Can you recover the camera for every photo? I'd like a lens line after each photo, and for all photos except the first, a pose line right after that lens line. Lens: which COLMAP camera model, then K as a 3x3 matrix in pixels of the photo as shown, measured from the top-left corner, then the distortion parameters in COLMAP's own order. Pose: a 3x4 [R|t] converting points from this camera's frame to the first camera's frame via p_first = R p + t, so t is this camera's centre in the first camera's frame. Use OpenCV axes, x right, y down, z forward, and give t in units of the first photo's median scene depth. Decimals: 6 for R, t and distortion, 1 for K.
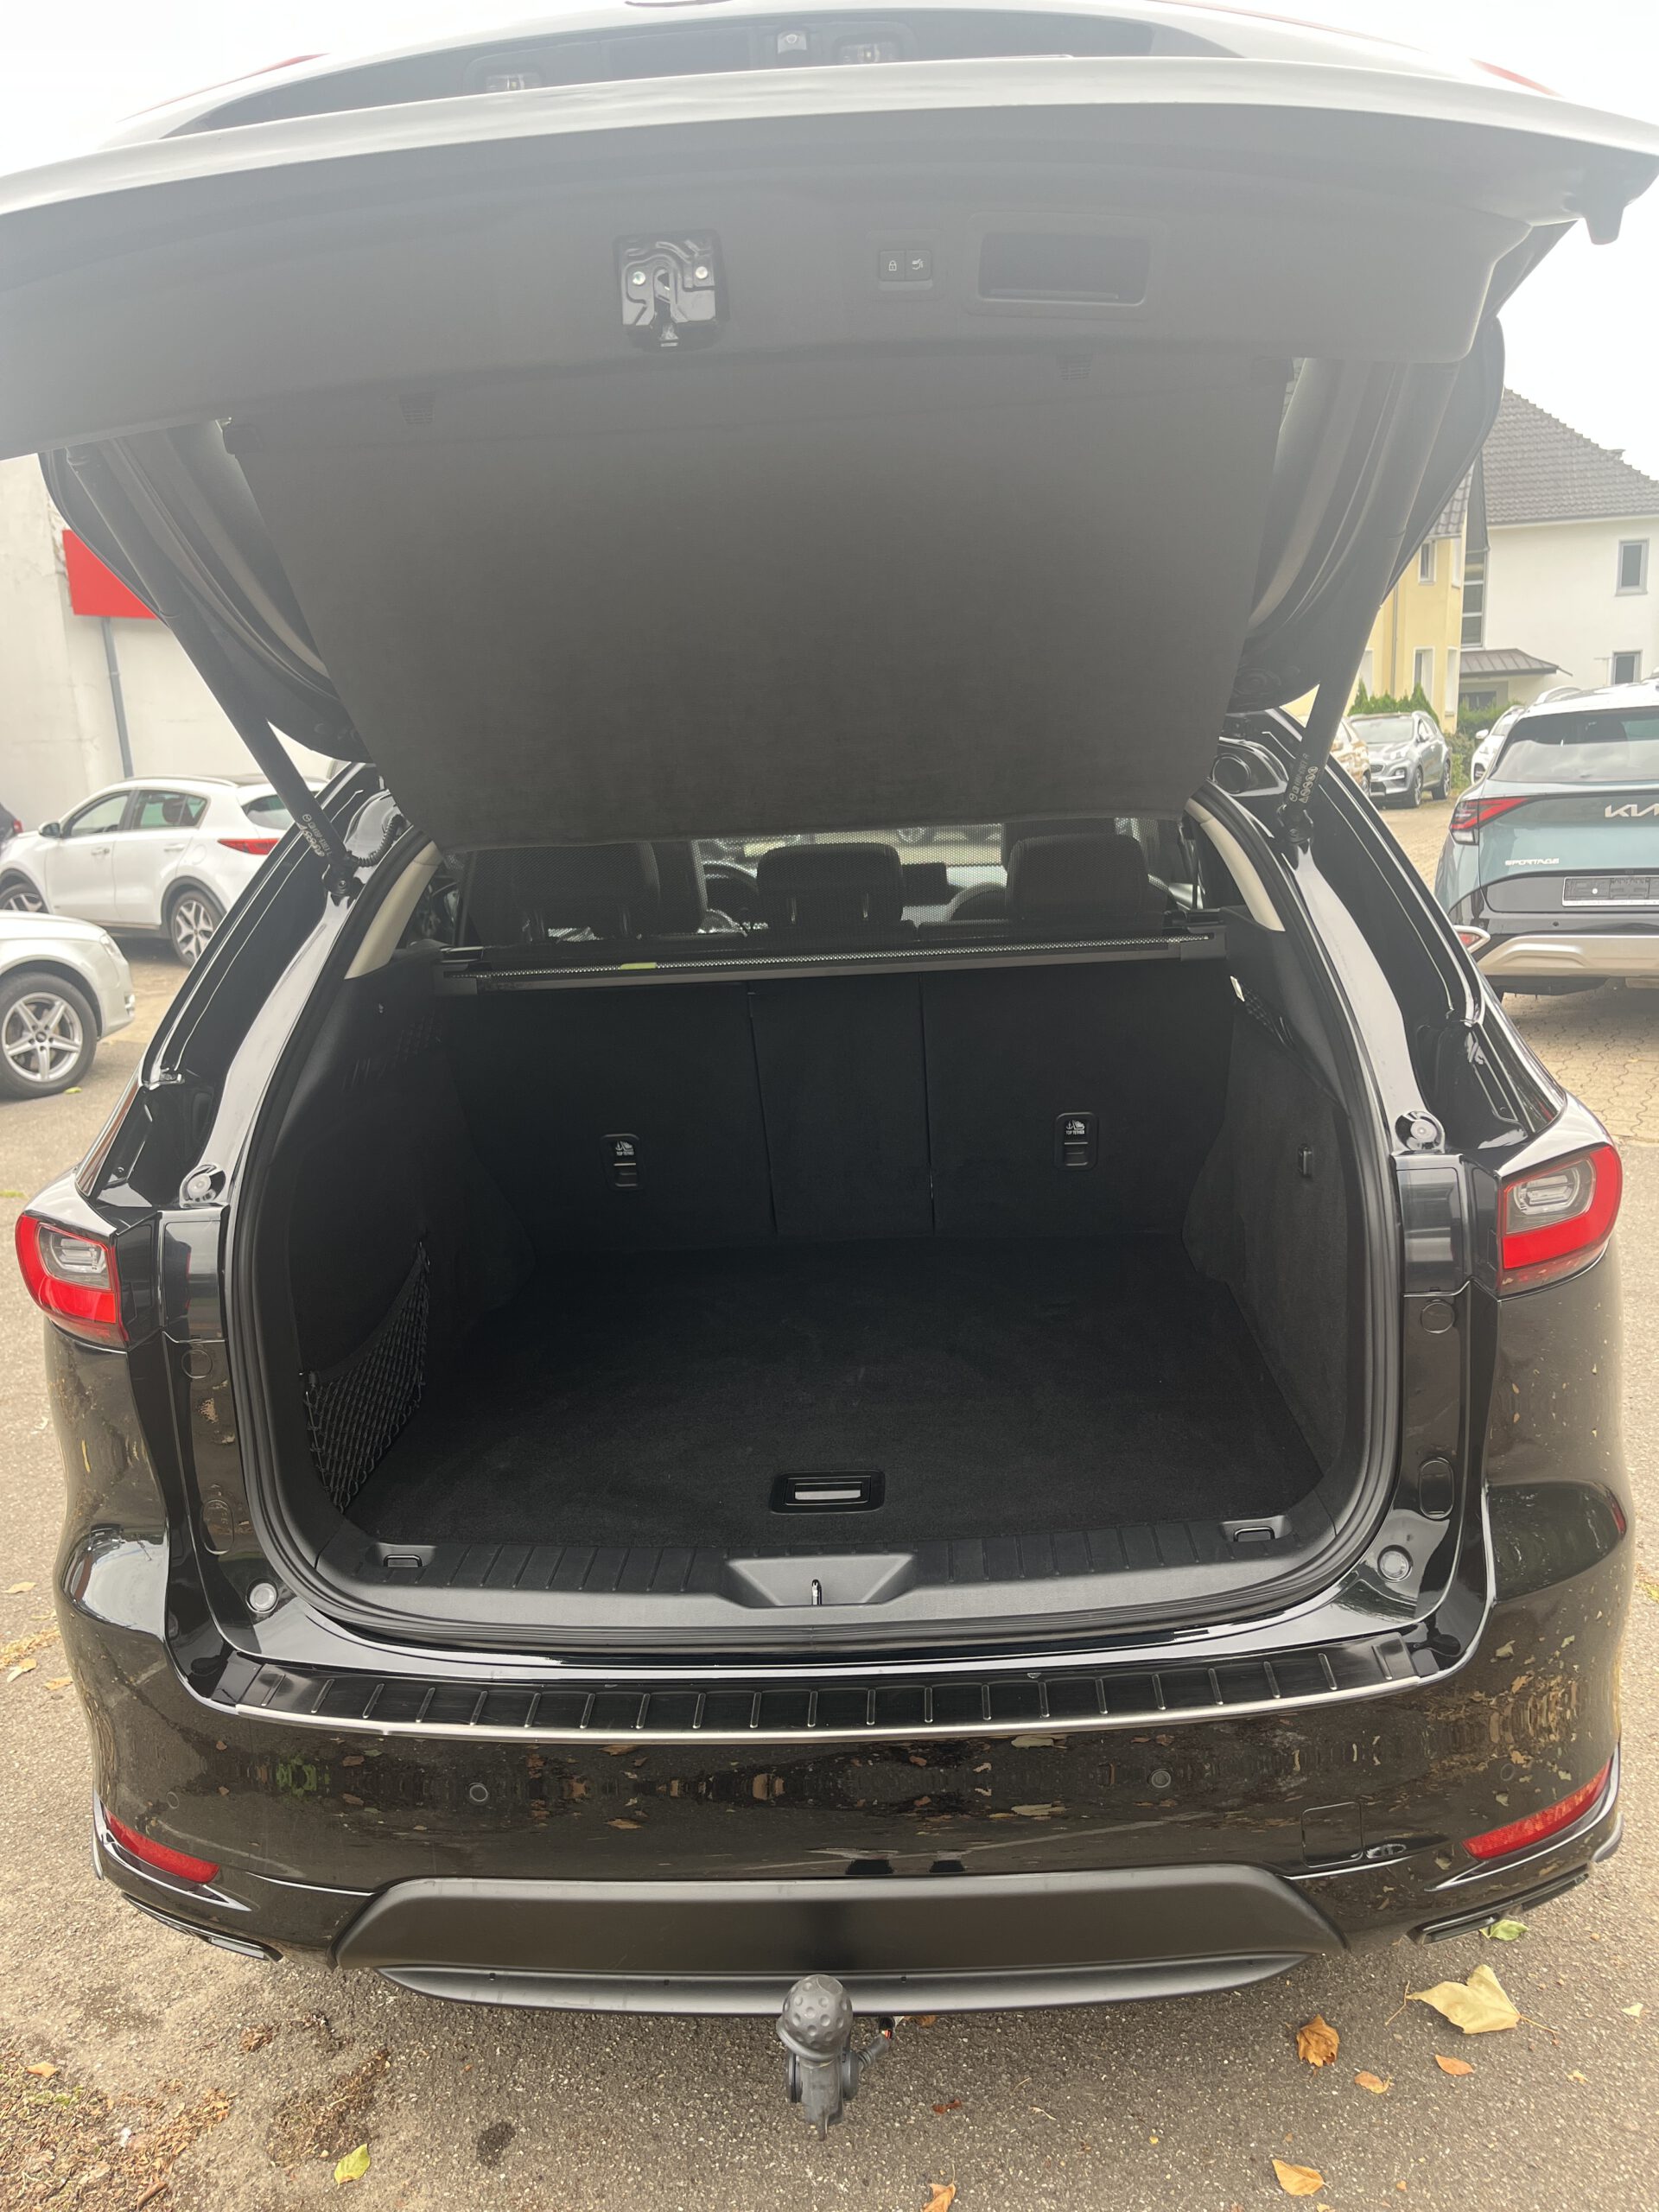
lens RADIAL K [[1695.1, 0, 852.7], [0, 1695.1, 1087.6], [0, 0, 1]] dist [0.042923, -0.095368]
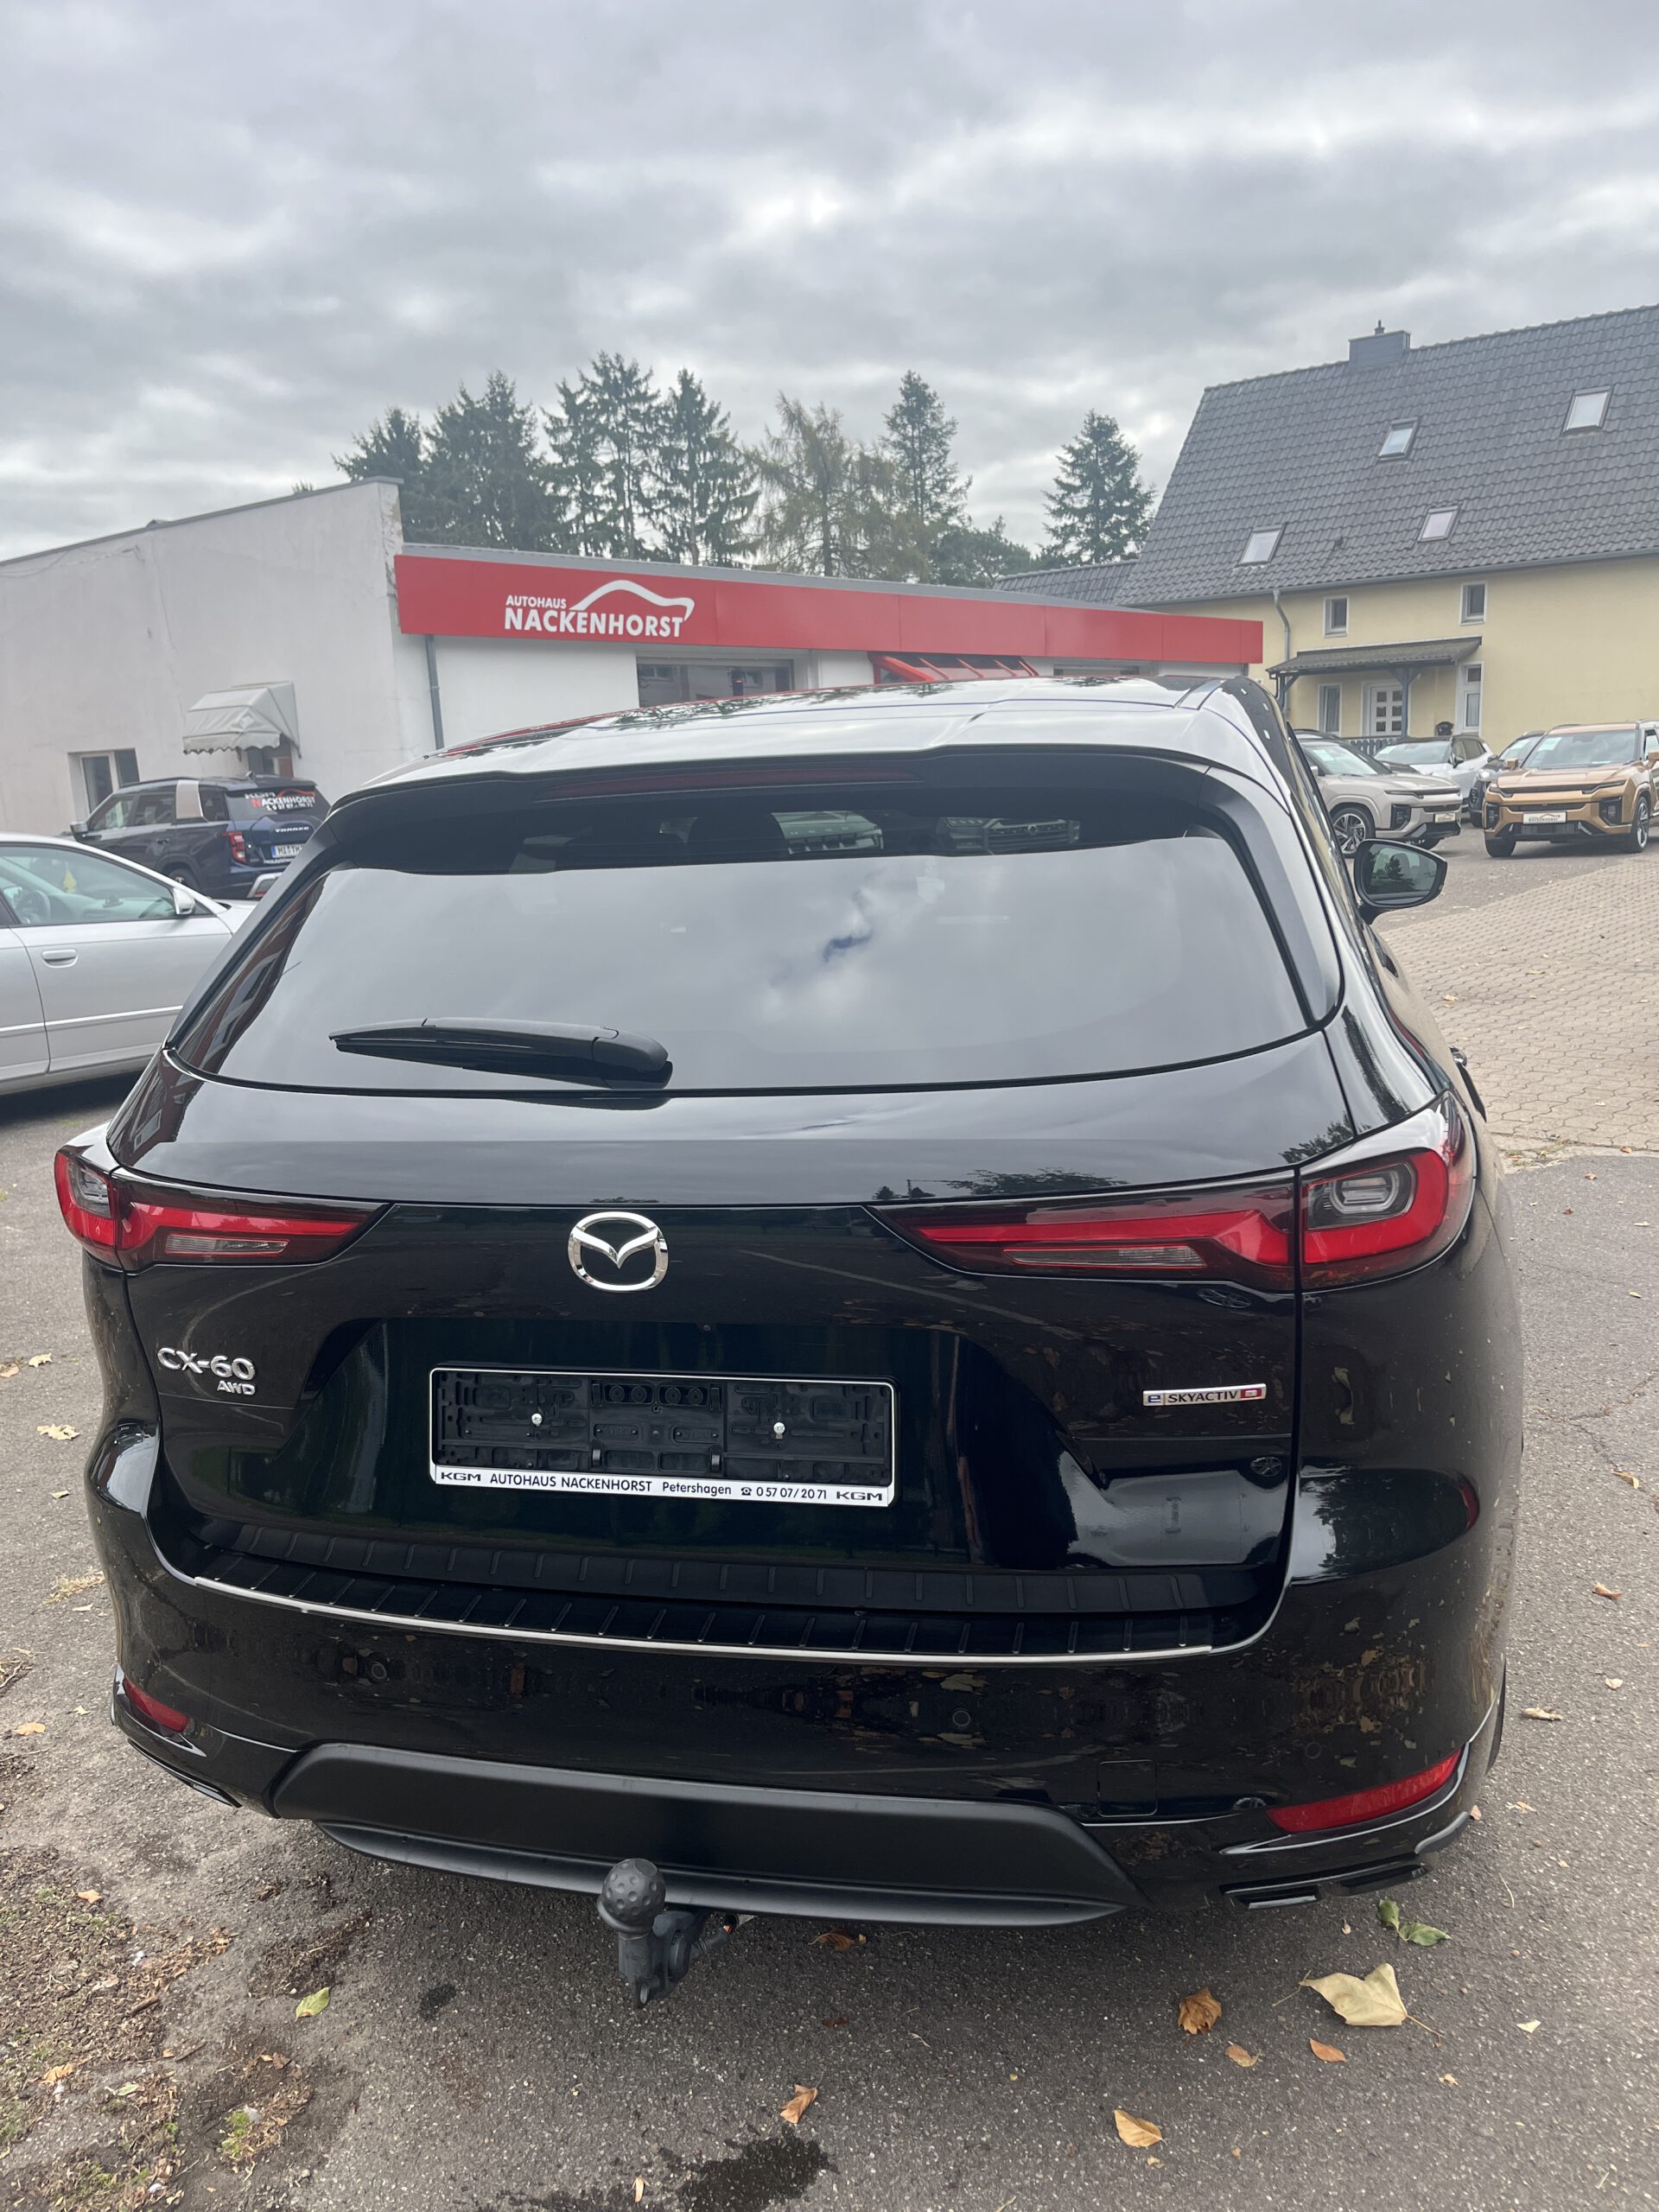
lens RADIAL K [[1695.1, 0, 851.3], [0, 1695.1, 1093.2], [0, 0, 1]] dist [0.042923, -0.095368]
pose [[0.983031, 0.037467, -0.179572, 0.236054], [-0.037895, 0.999281, 0.001048, 0.009333], [0.179482, 0.005775, 0.983744, -0.062590]]
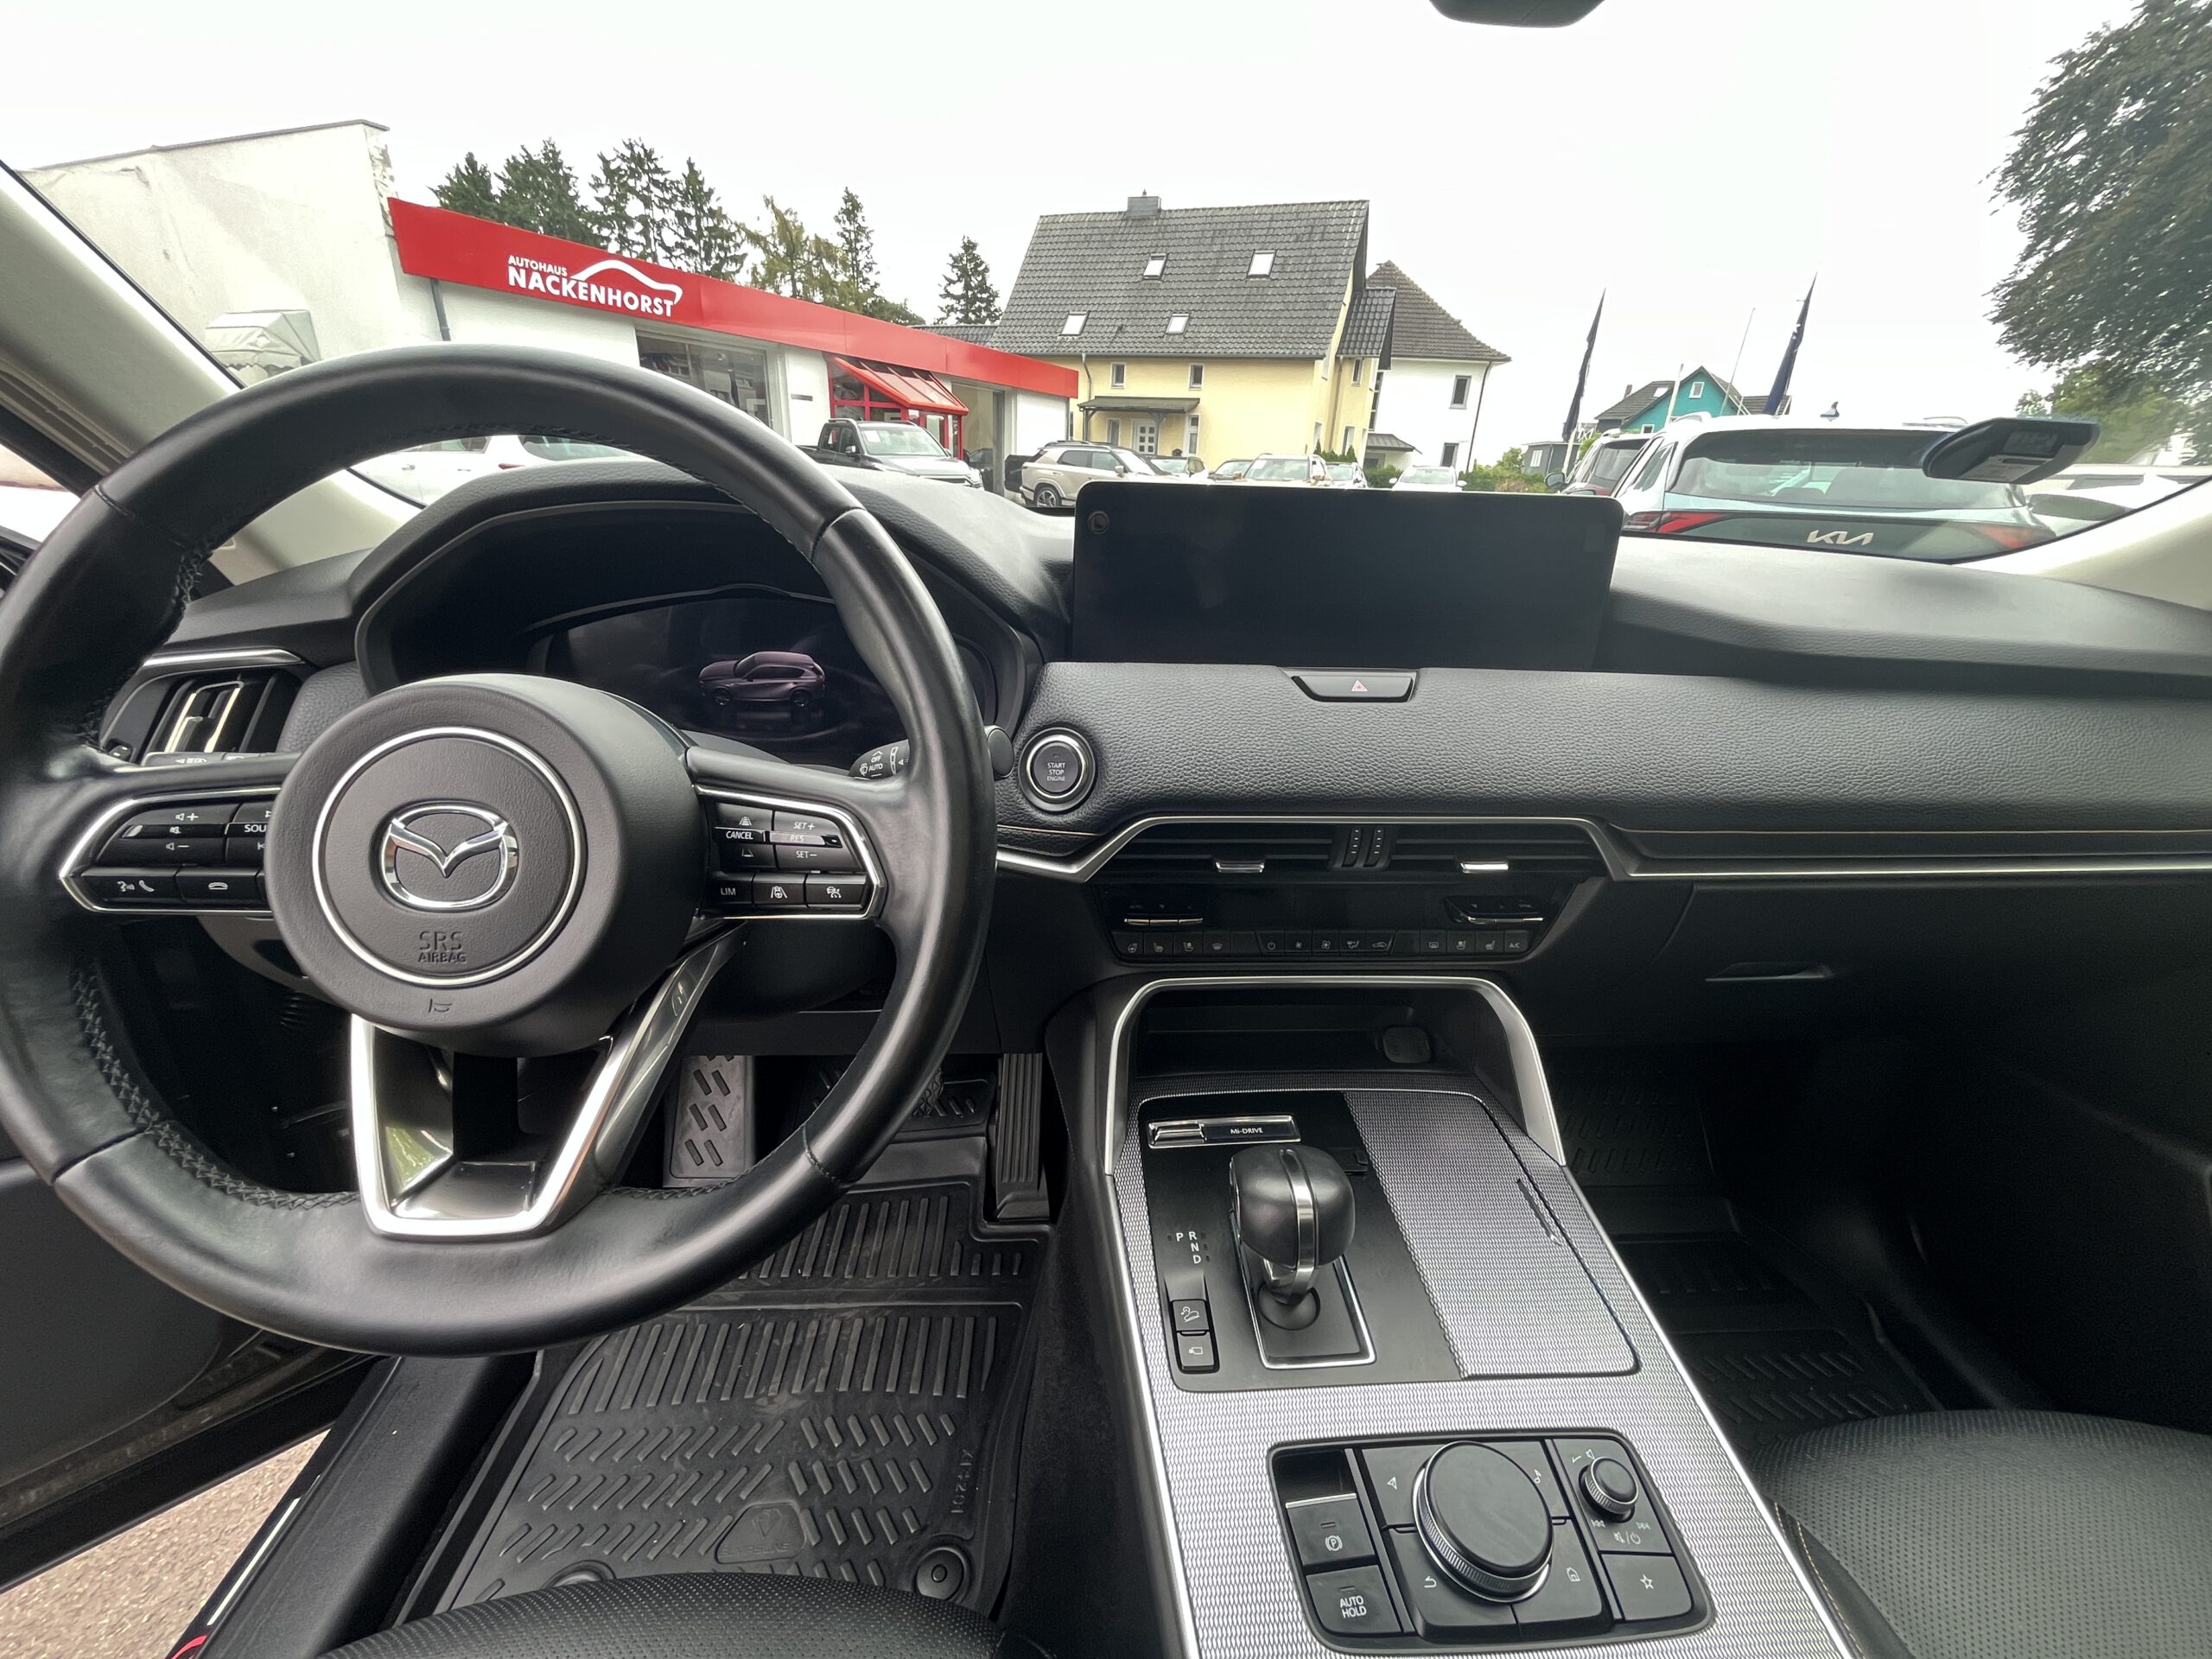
lens RADIAL K [[870.4, 0, 1111.0], [0, 870.4, 828.8], [0, 0, 1]] dist [-0.010952, -0.000033]
pose [[0.989321, 0.037410, 0.140872, -0.111480], [-0.063927, 0.979950, 0.188712, -0.244142], [-0.130987, -0.195702, 0.971876, 2.044680]]
